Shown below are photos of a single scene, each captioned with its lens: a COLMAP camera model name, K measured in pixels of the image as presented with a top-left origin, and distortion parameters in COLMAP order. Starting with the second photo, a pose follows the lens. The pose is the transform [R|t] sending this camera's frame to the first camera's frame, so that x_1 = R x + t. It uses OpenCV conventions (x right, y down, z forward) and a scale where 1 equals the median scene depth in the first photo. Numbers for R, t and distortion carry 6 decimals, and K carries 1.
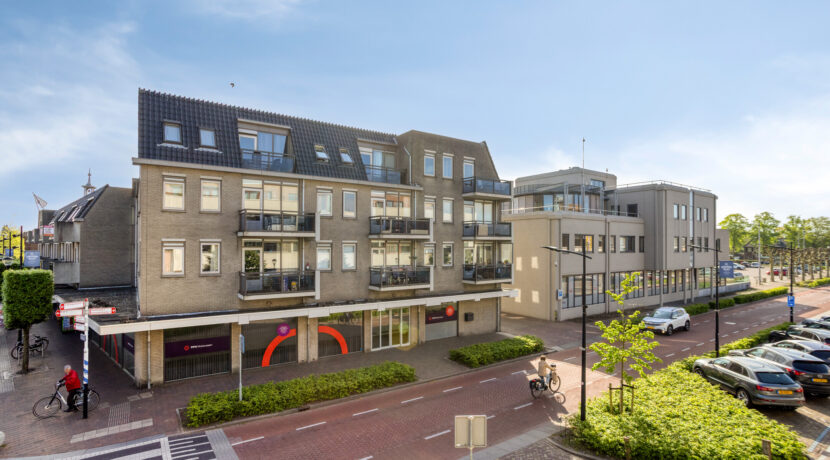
lens RADIAL K [[420.9, 0, 380.4], [0, 420.9, 254.4], [0, 0, 1]] dist [-0.038737, 0.017886]
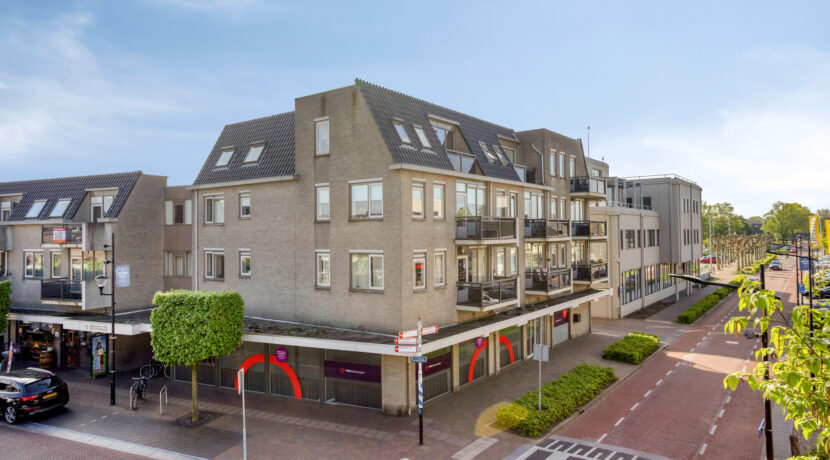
lens RADIAL K [[583.4, 0, 372.2], [0, 583.4, 238.0], [0, 0, 1]] dist [-0.007617, 0.001224]
pose [[0.940566, -0.017071, 0.339181, -0.859101], [0.021294, 0.999735, -0.008733, -0.044882], [-0.338942, 0.015437, 0.940681, -0.145492]]
